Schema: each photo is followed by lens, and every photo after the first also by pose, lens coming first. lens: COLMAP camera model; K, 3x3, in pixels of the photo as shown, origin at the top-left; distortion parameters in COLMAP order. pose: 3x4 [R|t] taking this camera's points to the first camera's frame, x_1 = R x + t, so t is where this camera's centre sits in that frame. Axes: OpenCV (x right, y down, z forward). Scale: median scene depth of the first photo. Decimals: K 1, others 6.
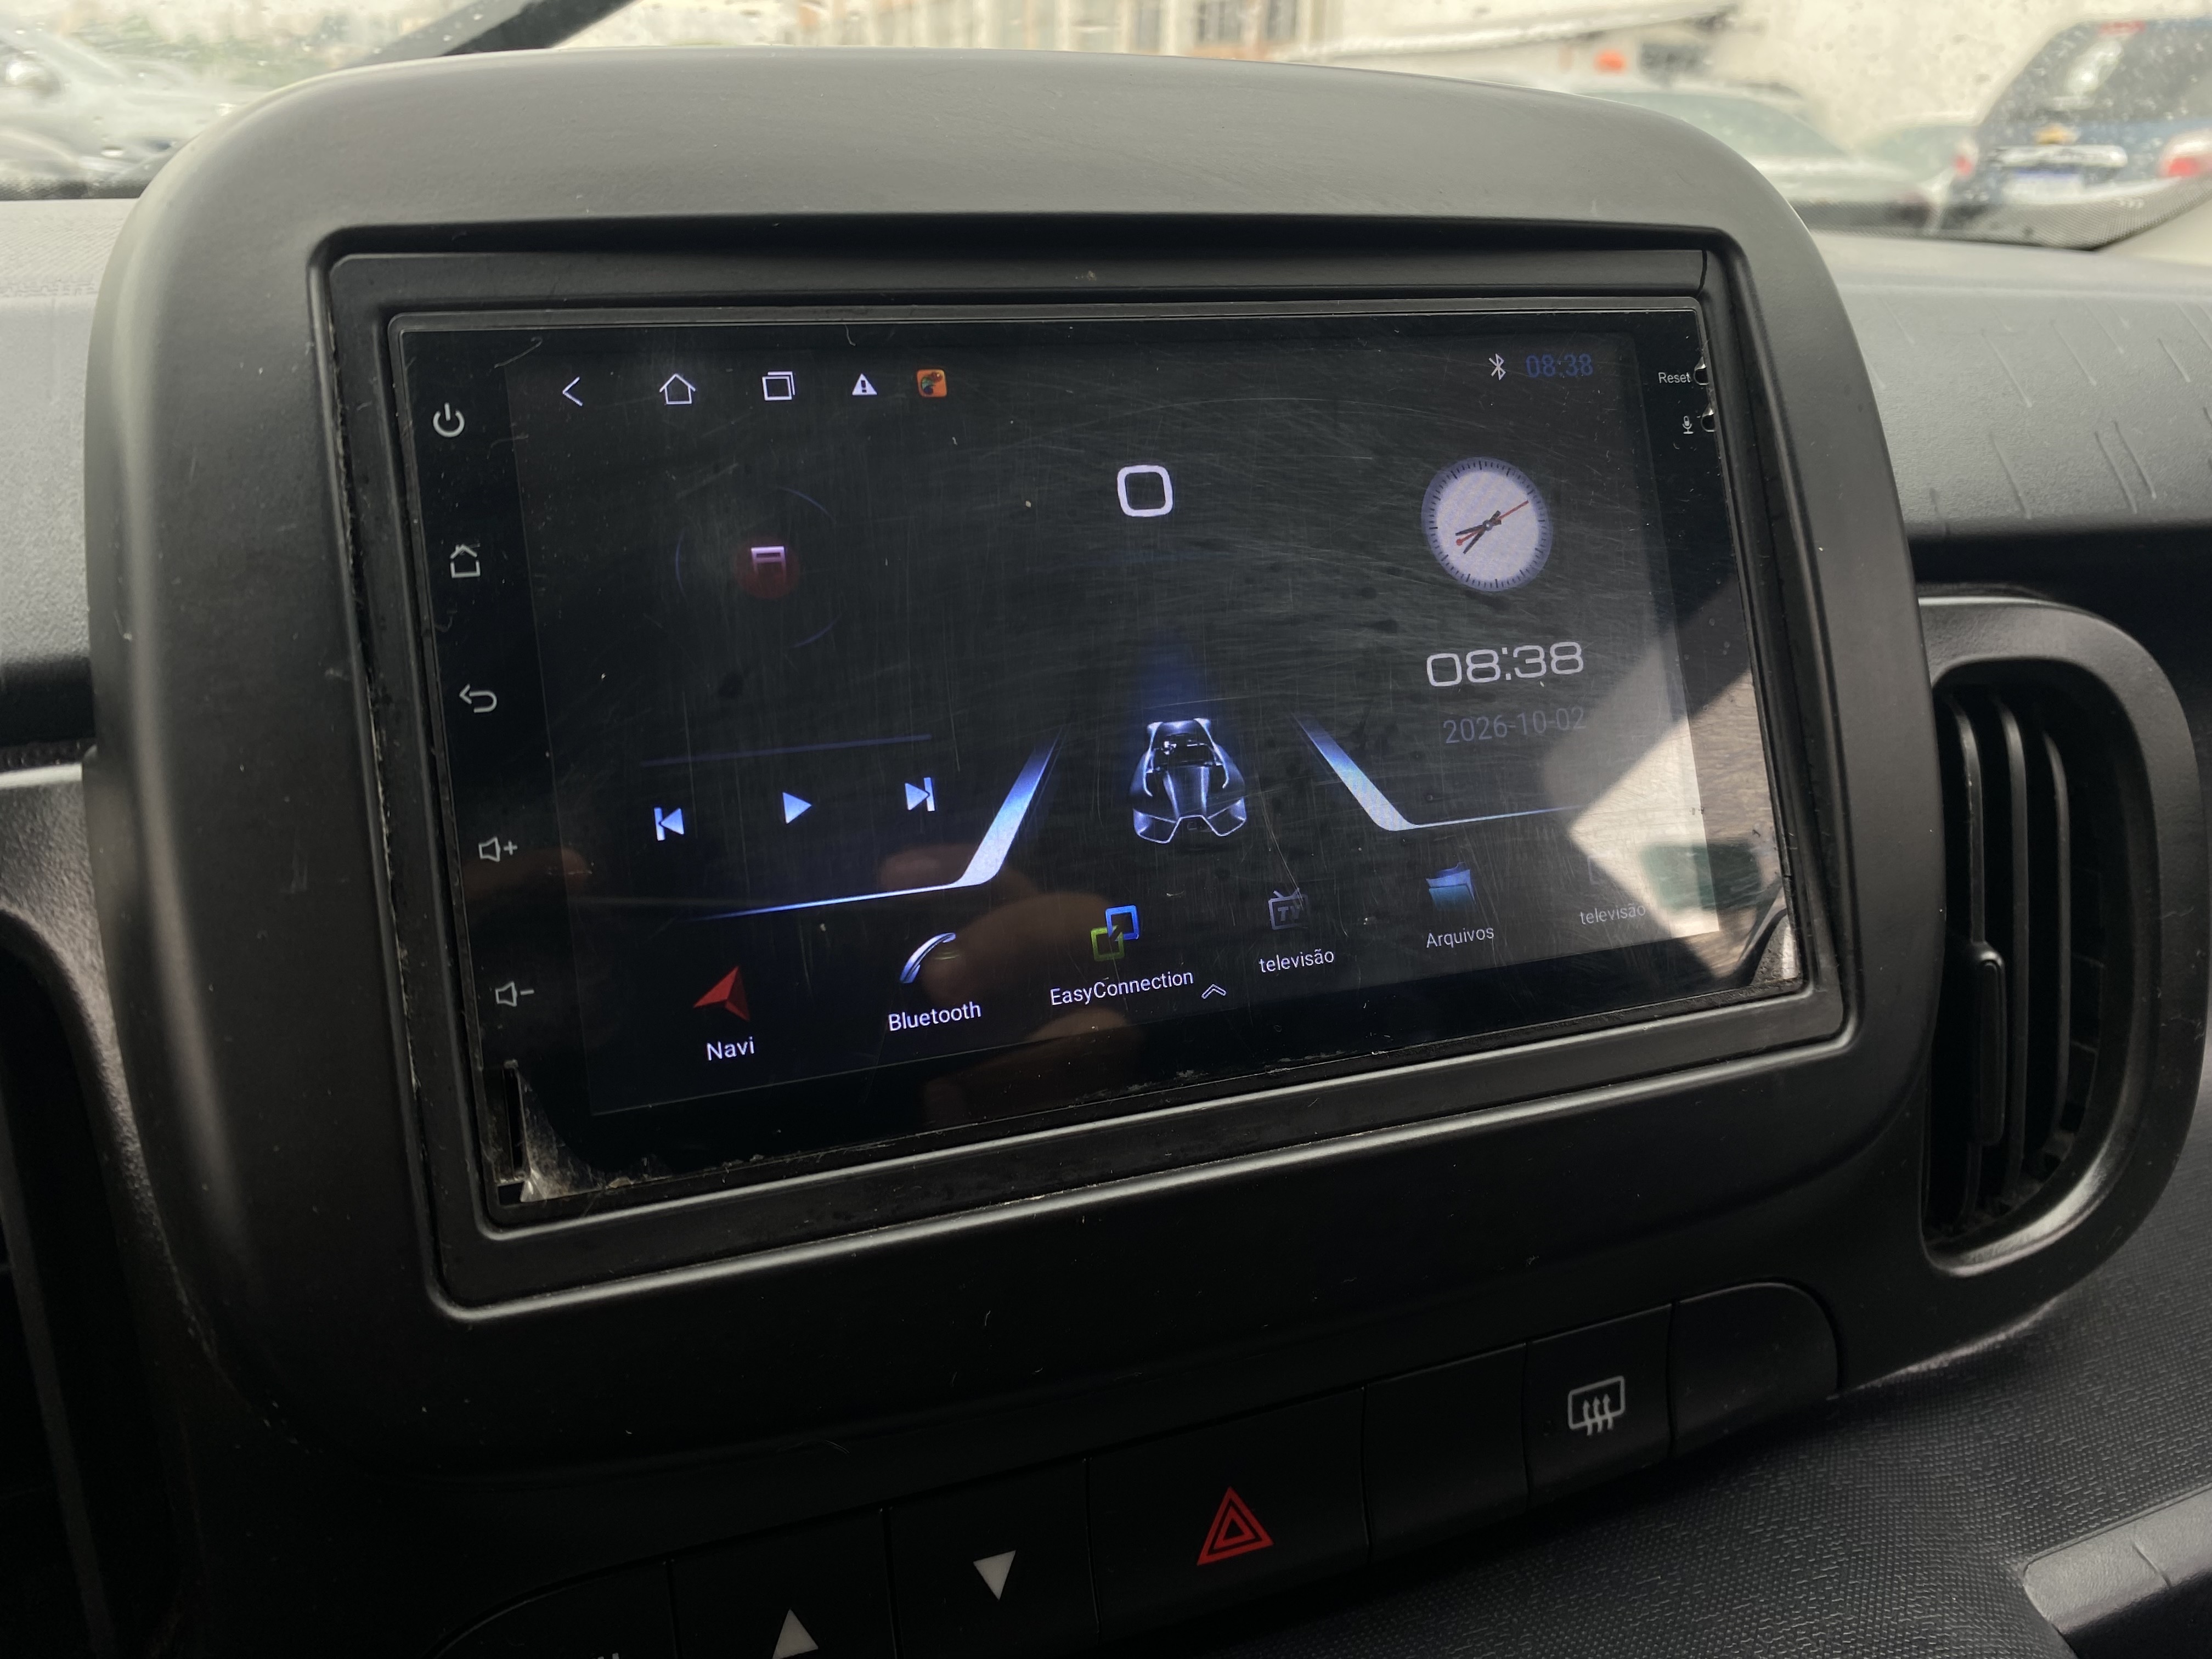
lens RADIAL K [[1719.7, 0, 1114.3], [0, 1719.7, 806.4], [0, 0, 1]] dist [0.072065, -0.221258]
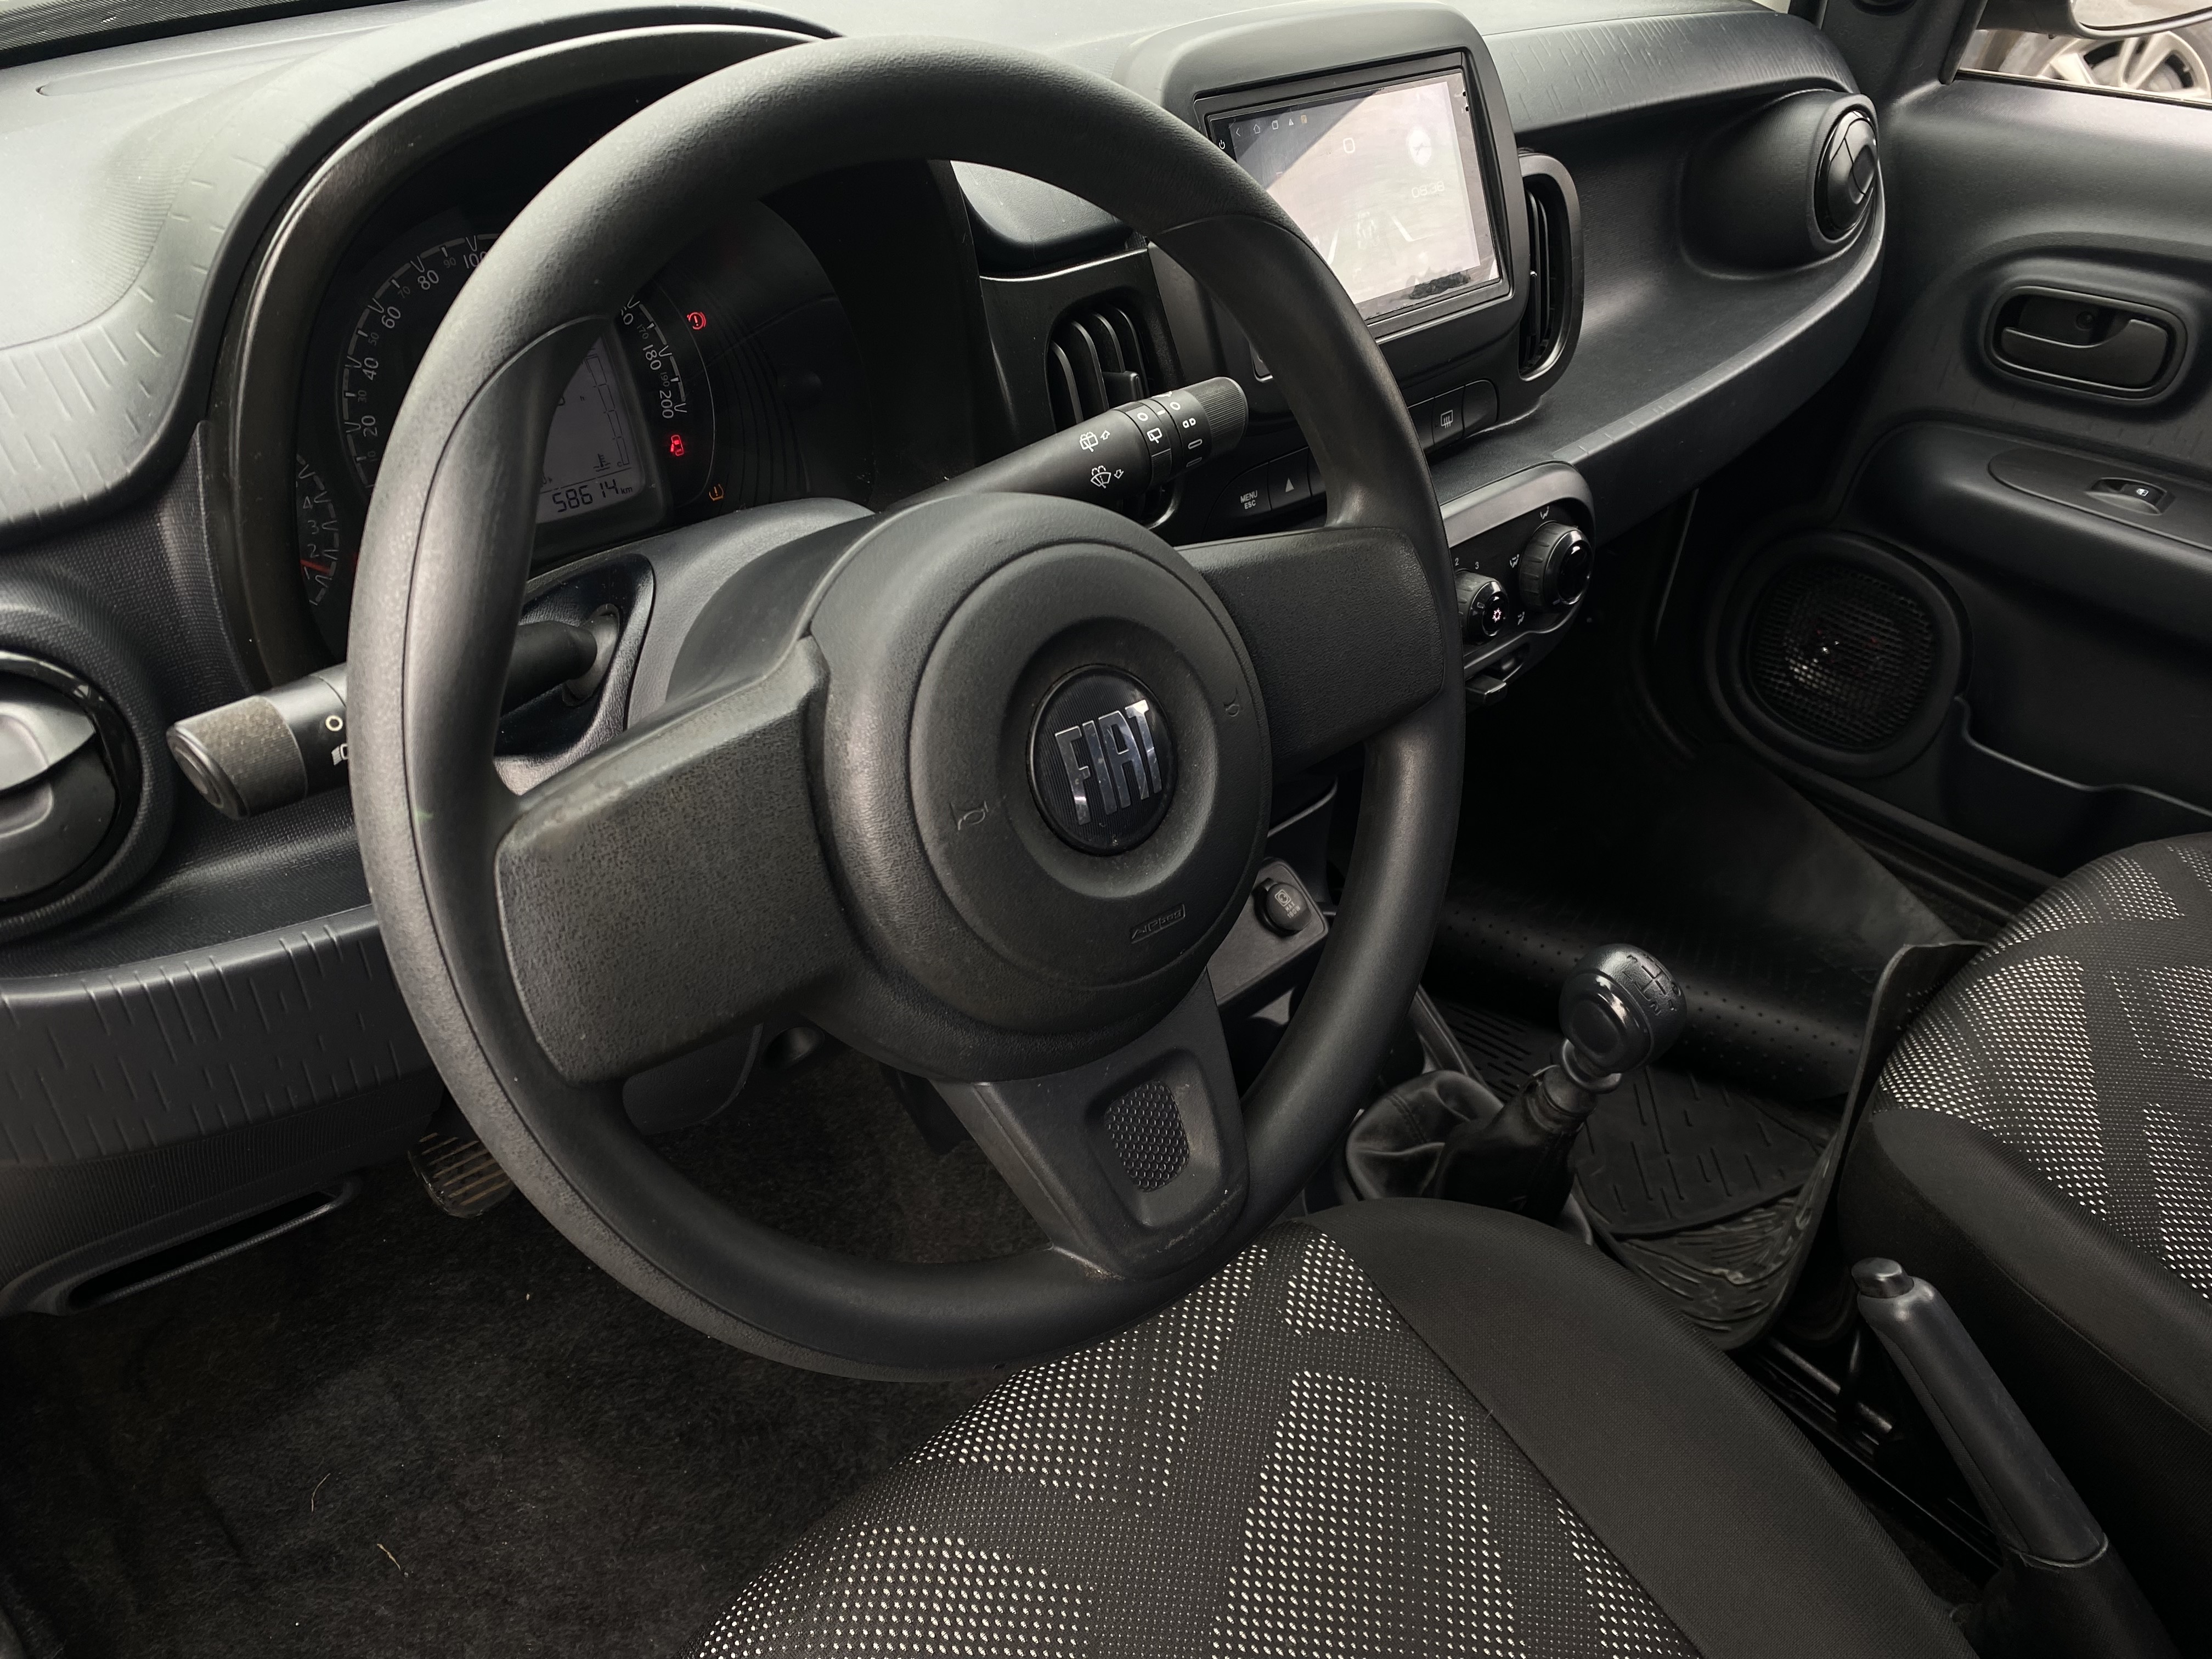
lens RADIAL K [[1719.7, 0, 1114.3], [0, 1719.7, 806.4], [0, 0, 1]] dist [0.072065, -0.221258]
pose [[0.915179, -0.200749, 0.349496, -1.822736], [0.103255, 0.954971, 0.278151, 0.068870], [-0.389597, -0.218471, 0.894698, -2.142812]]
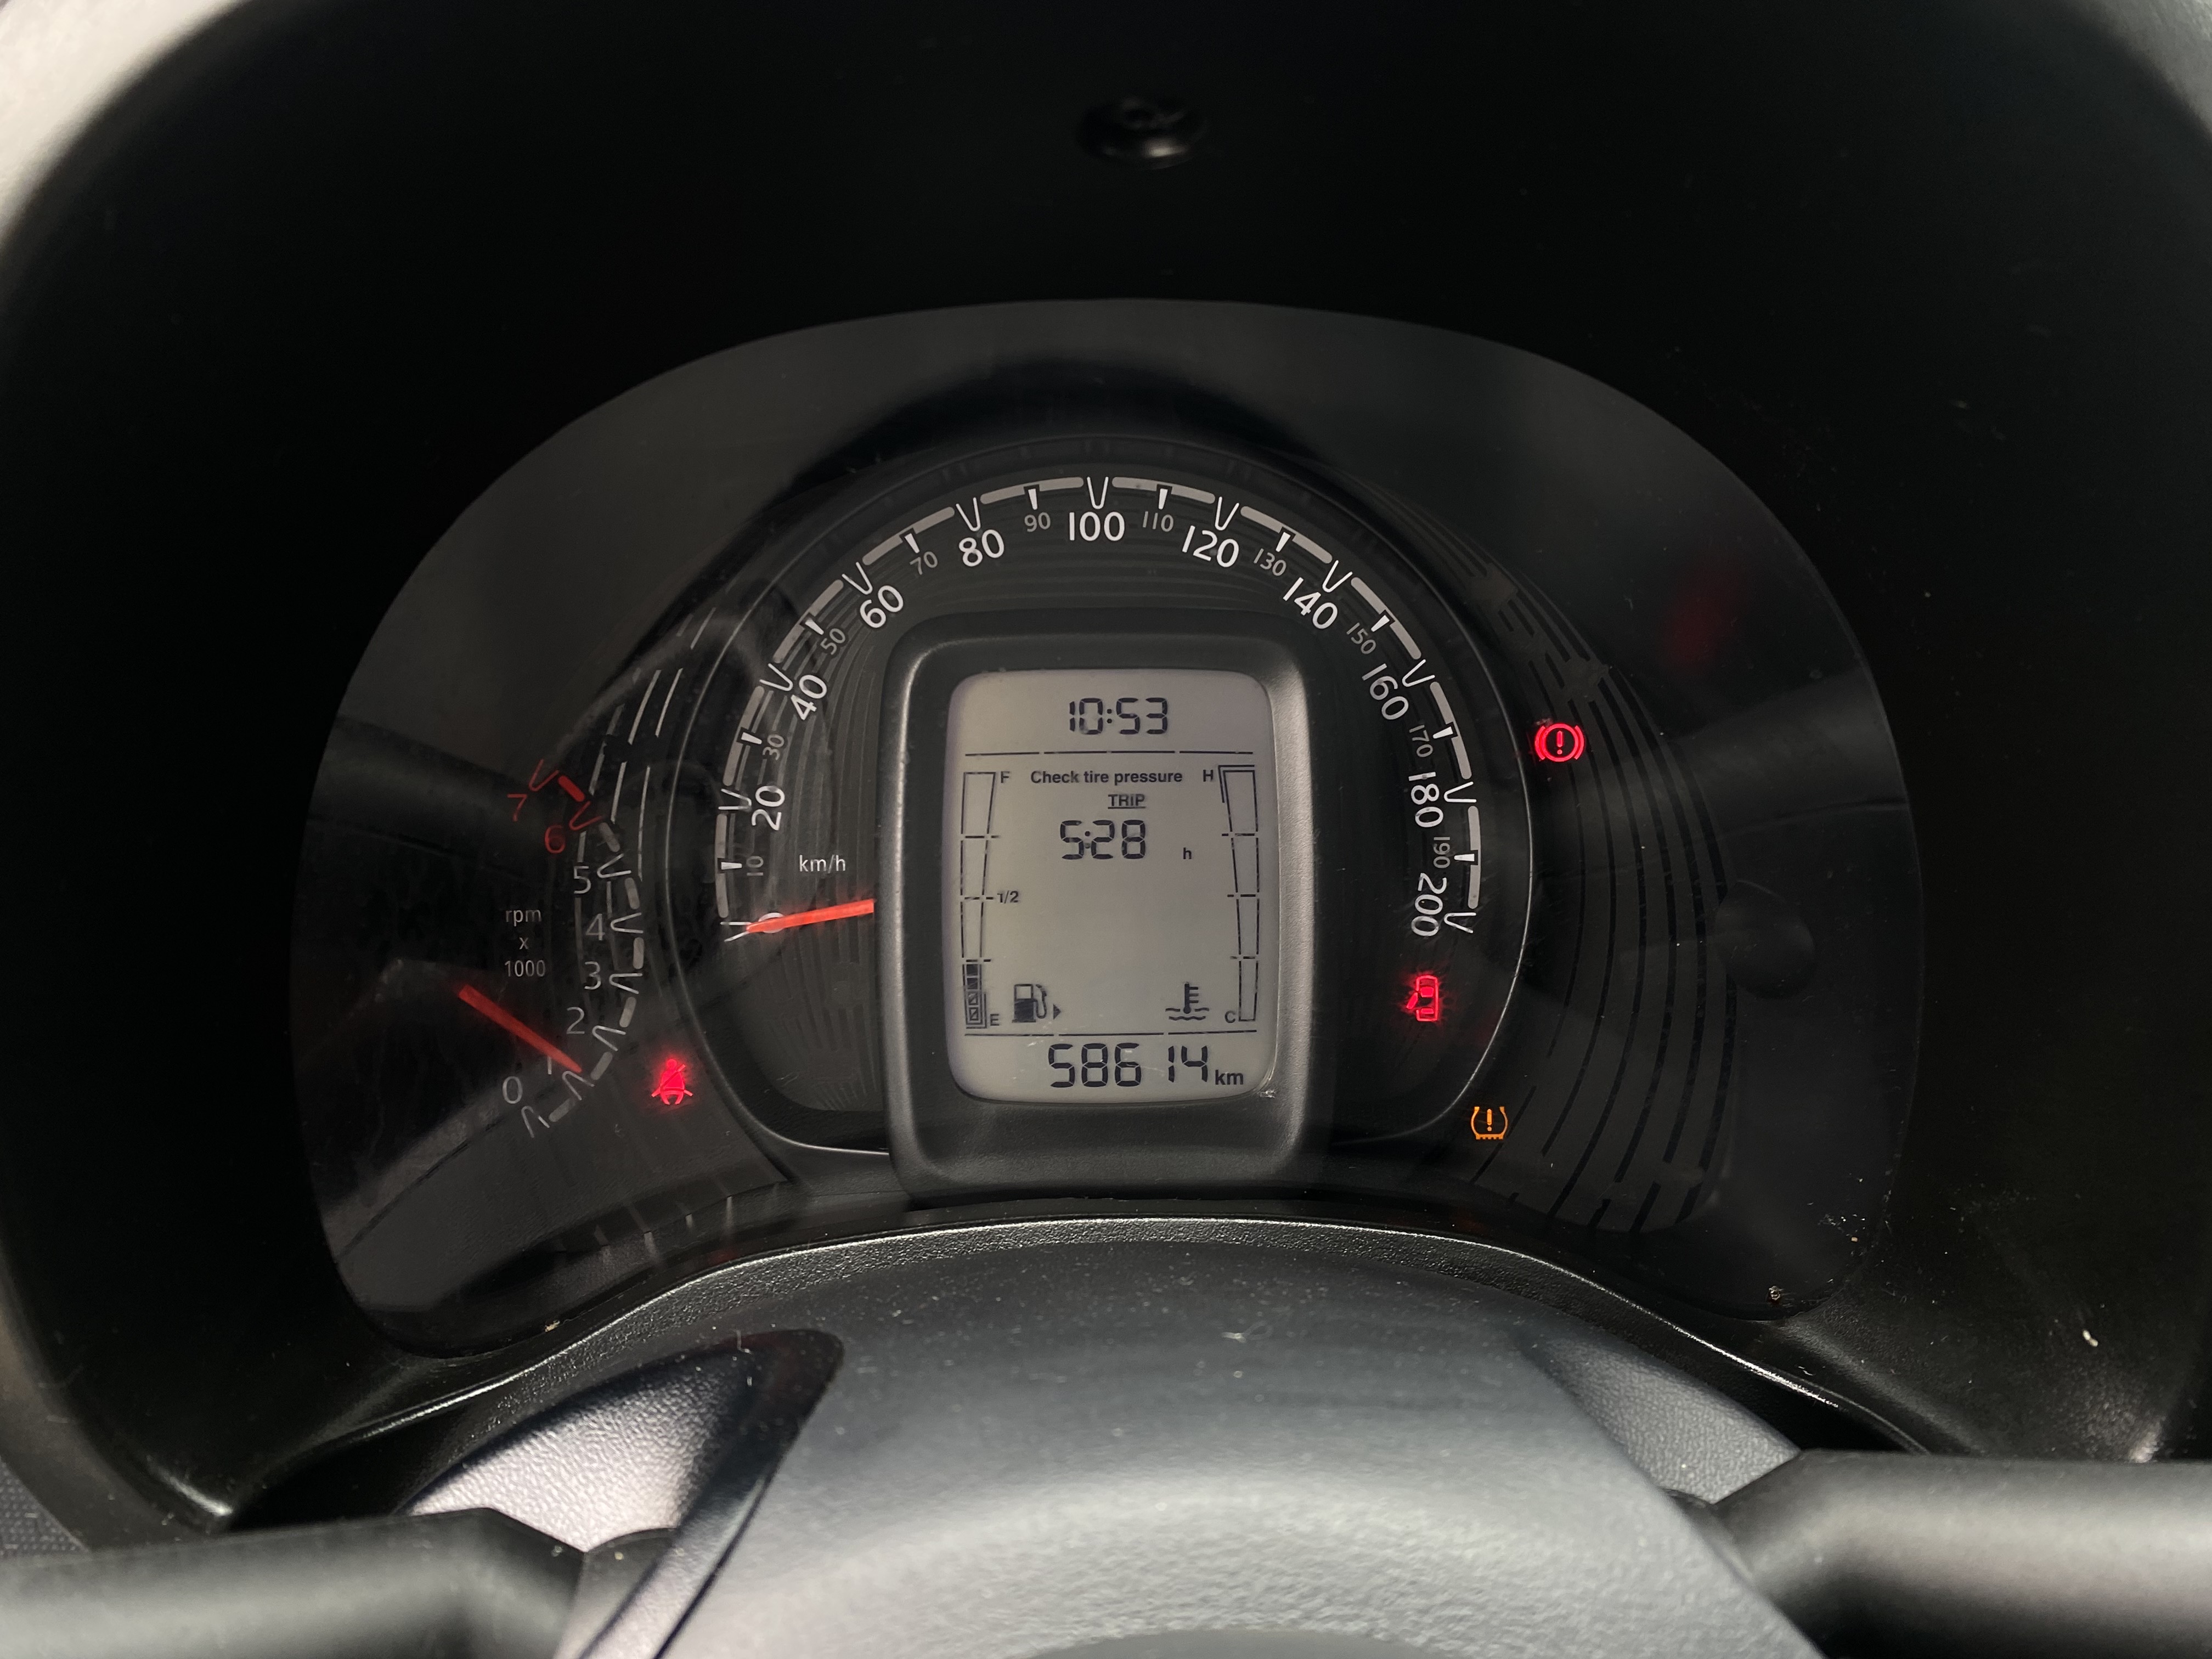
lens RADIAL K [[1719.7, 0, 1114.3], [0, 1719.7, 806.4], [0, 0, 1]] dist [0.072065, -0.221258]
pose [[0.953695, 0.114051, -0.278313, -1.206753], [-0.101533, 0.993079, 0.059035, 0.027571], [0.283120, -0.028044, 0.958674, -0.303828]]
